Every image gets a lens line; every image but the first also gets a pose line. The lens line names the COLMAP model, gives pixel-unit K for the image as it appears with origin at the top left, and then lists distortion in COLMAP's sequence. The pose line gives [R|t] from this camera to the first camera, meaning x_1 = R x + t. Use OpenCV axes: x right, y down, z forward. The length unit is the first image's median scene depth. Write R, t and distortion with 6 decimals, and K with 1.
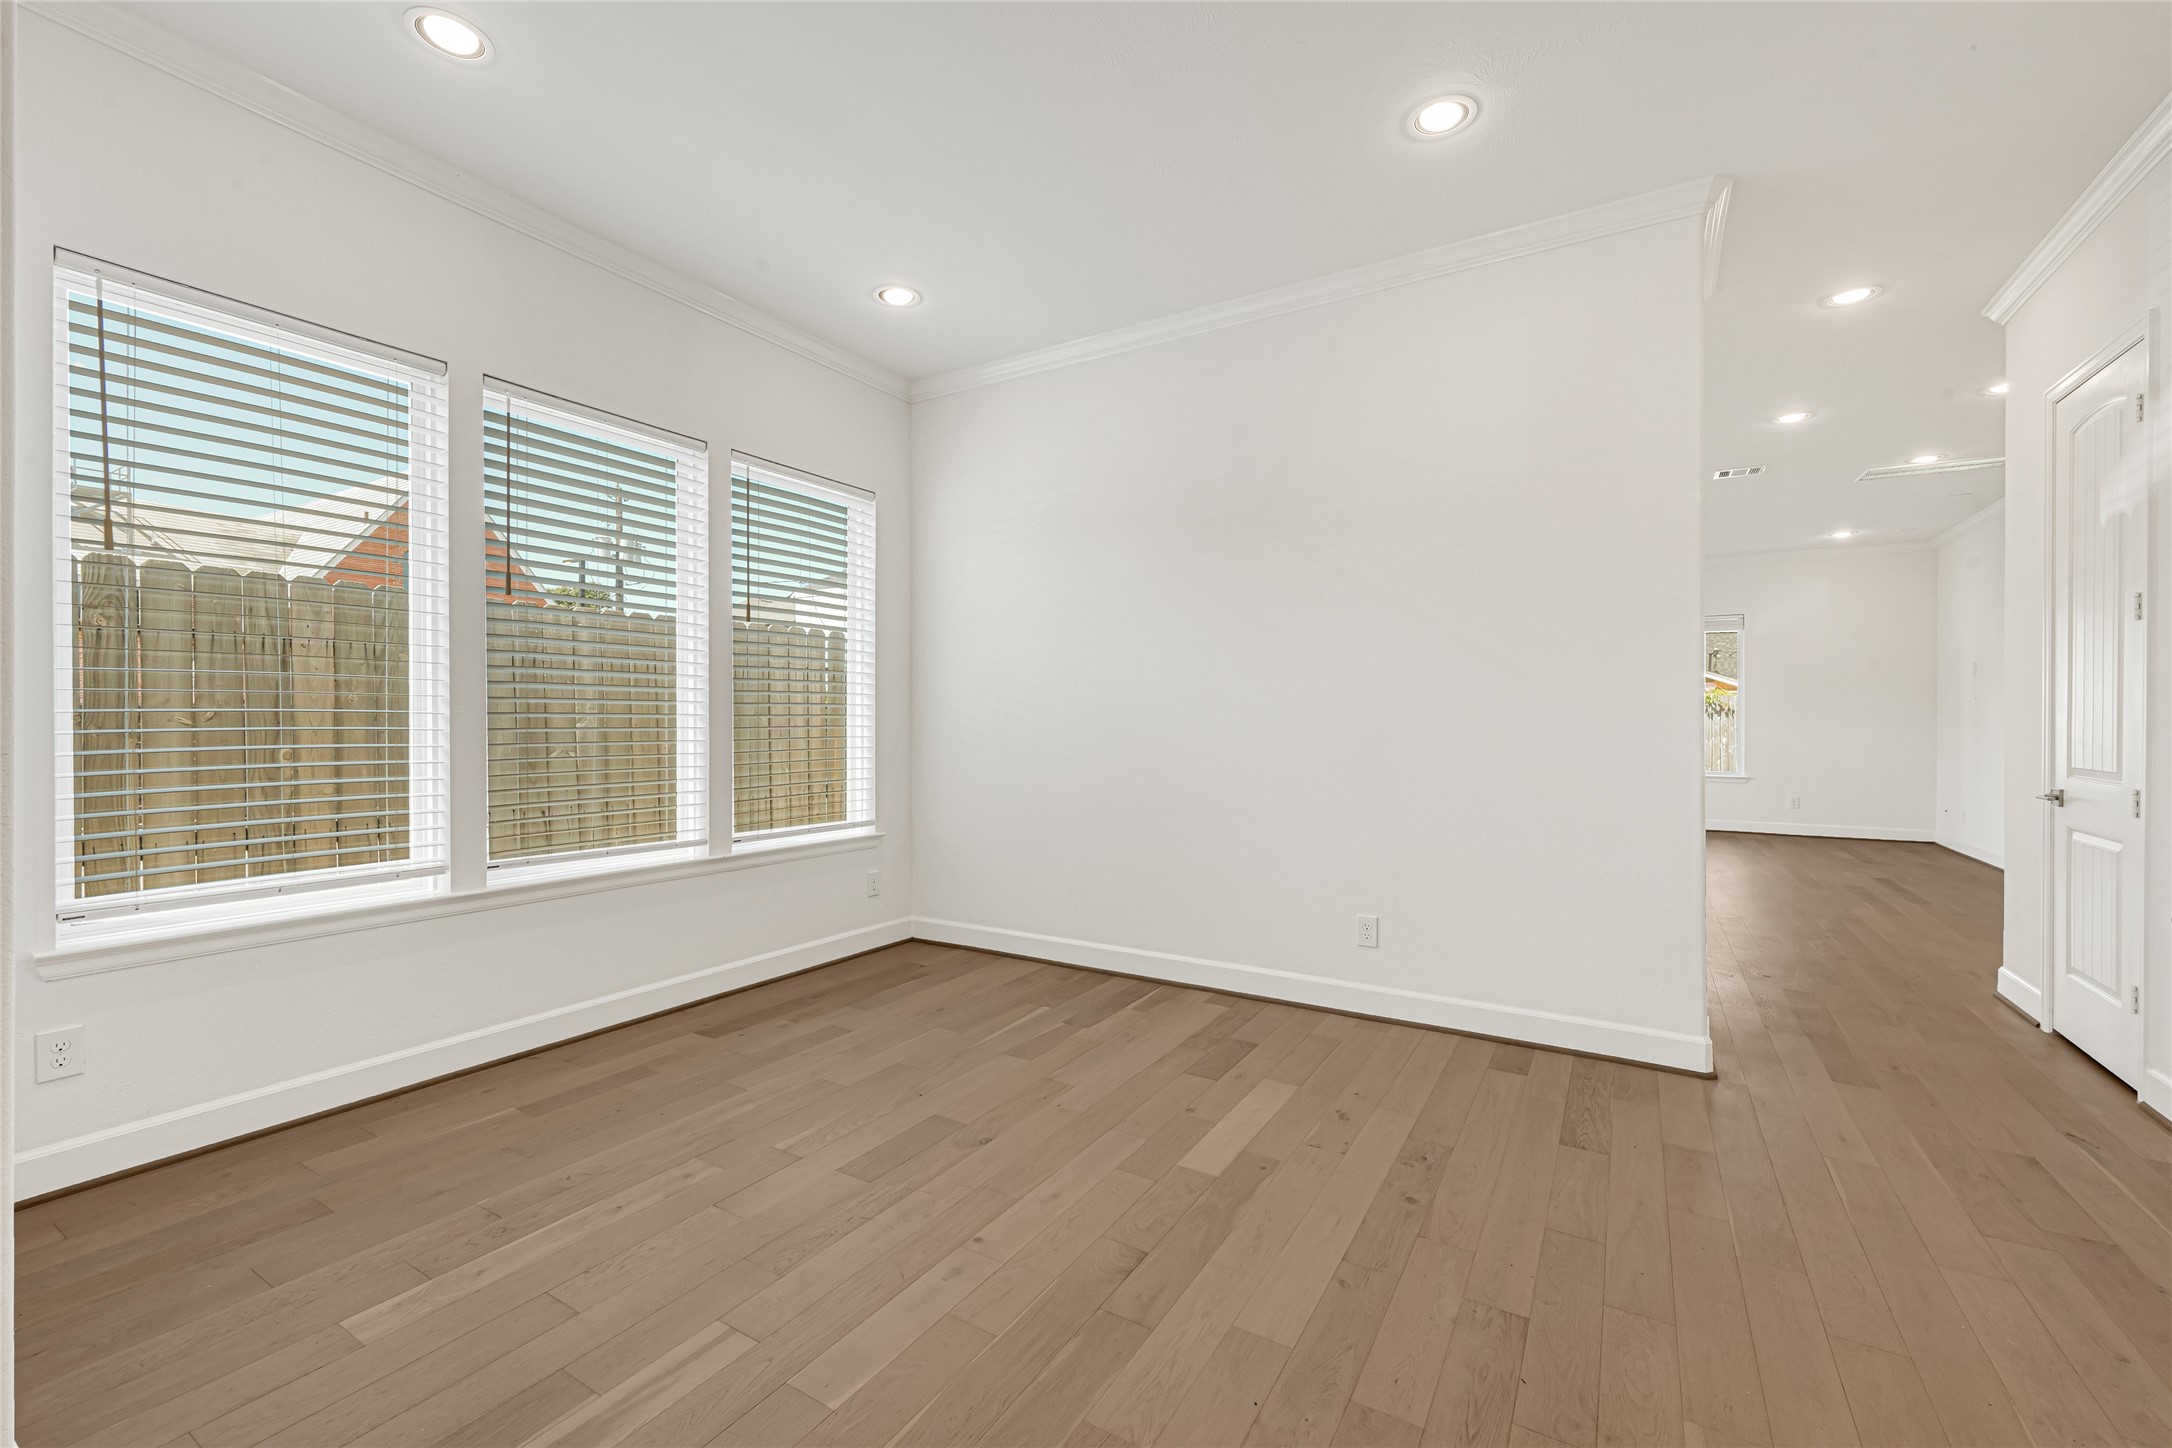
lens RADIAL K [[882.8, 0, 1102.5], [0, 882.8, 732.3], [0, 0, 1]] dist [-0.000324, 0.000229]
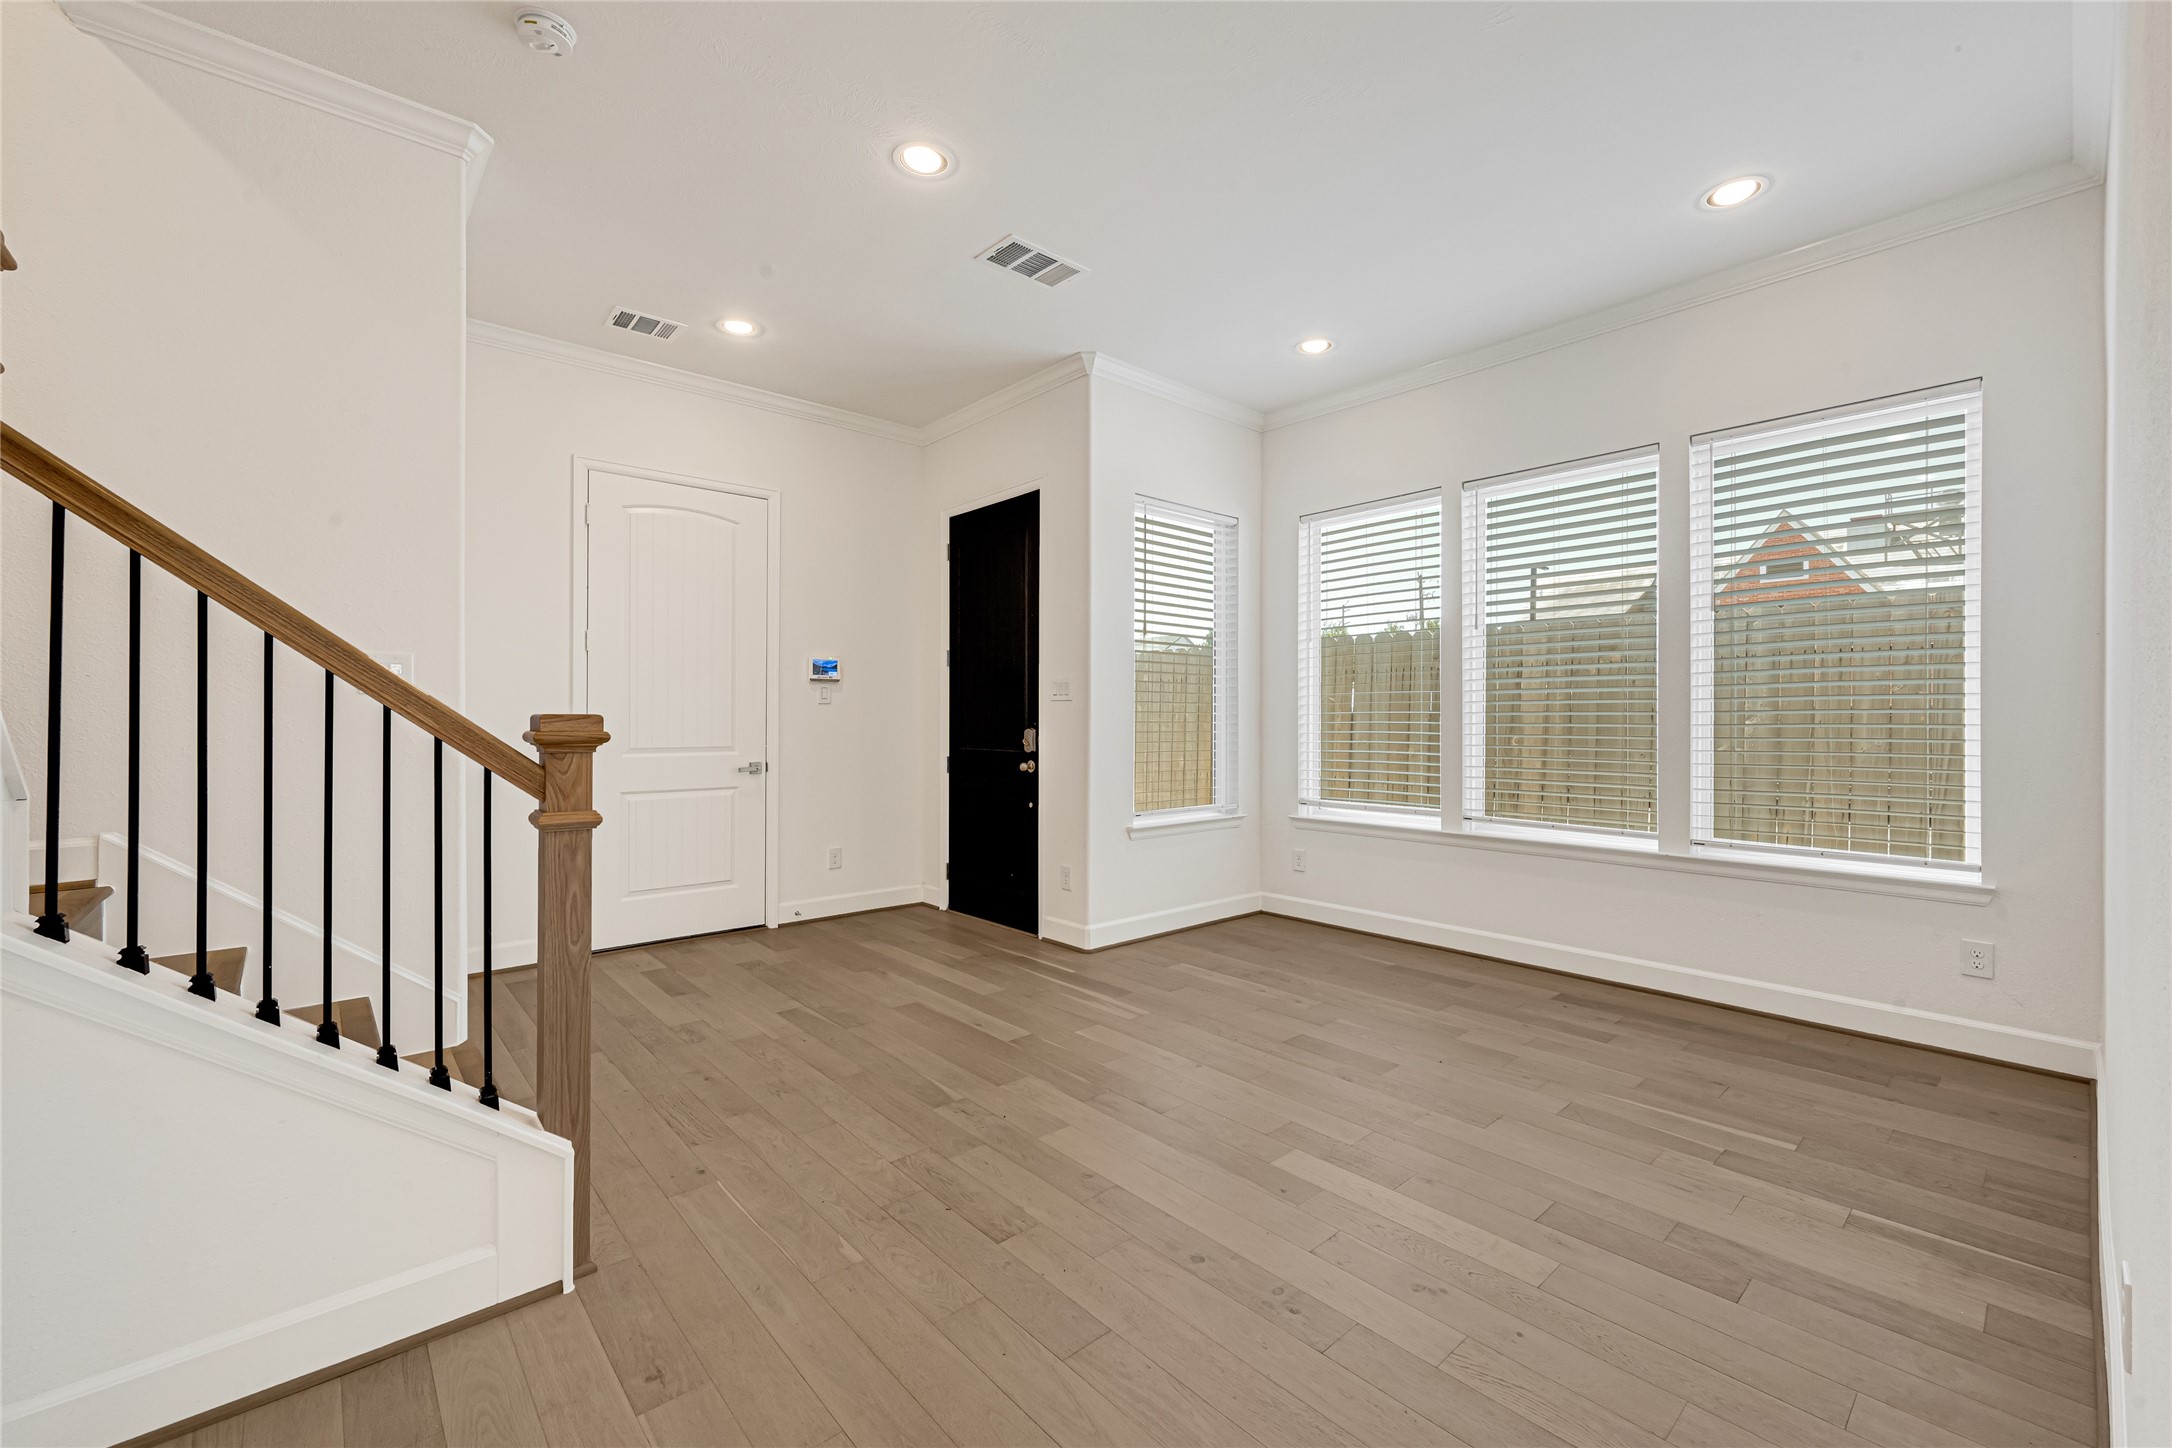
lens RADIAL K [[882.8, 0, 1100.2], [0, 882.8, 719.7], [0, 0, 1]] dist [-0.000324, 0.000229]
pose [[-0.284620, 0.000060, -0.958640, 0.845410], [-0.012400, 0.999916, 0.003744, -0.009911], [0.958560, 0.012953, -0.284596, 0.792662]]
